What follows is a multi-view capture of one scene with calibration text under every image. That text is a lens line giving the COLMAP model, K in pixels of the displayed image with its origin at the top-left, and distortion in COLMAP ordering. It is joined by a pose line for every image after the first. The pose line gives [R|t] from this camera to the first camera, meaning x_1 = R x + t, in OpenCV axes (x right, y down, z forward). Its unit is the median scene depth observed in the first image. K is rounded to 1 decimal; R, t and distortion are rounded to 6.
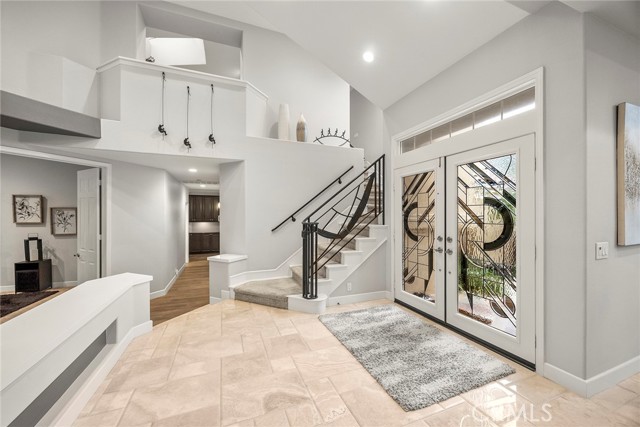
lens RADIAL K [[246.4, 0, 319.1], [0, 246.4, 215.6], [0, 0, 1]] dist [-0.004210, -0.000781]
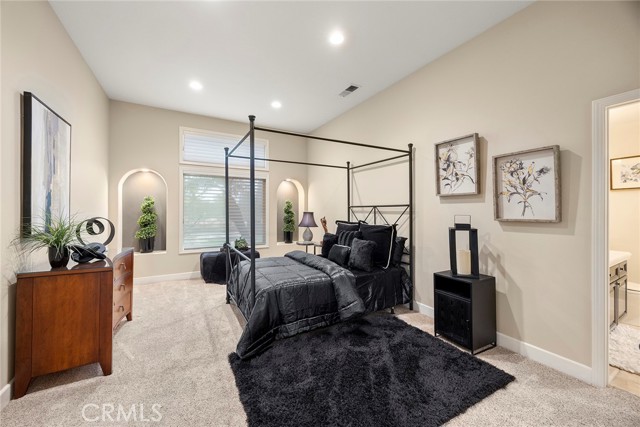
lens RADIAL K [[246.4, 0, 317.5], [0, 246.4, 211.8], [0, 0, 1]] dist [-0.004210, -0.000781]
pose [[0.135935, 0.005950, -0.990700, -0.723927], [0.003906, 0.999971, 0.006542, 0.060110], [0.990710, -0.004758, 0.135908, 0.646029]]
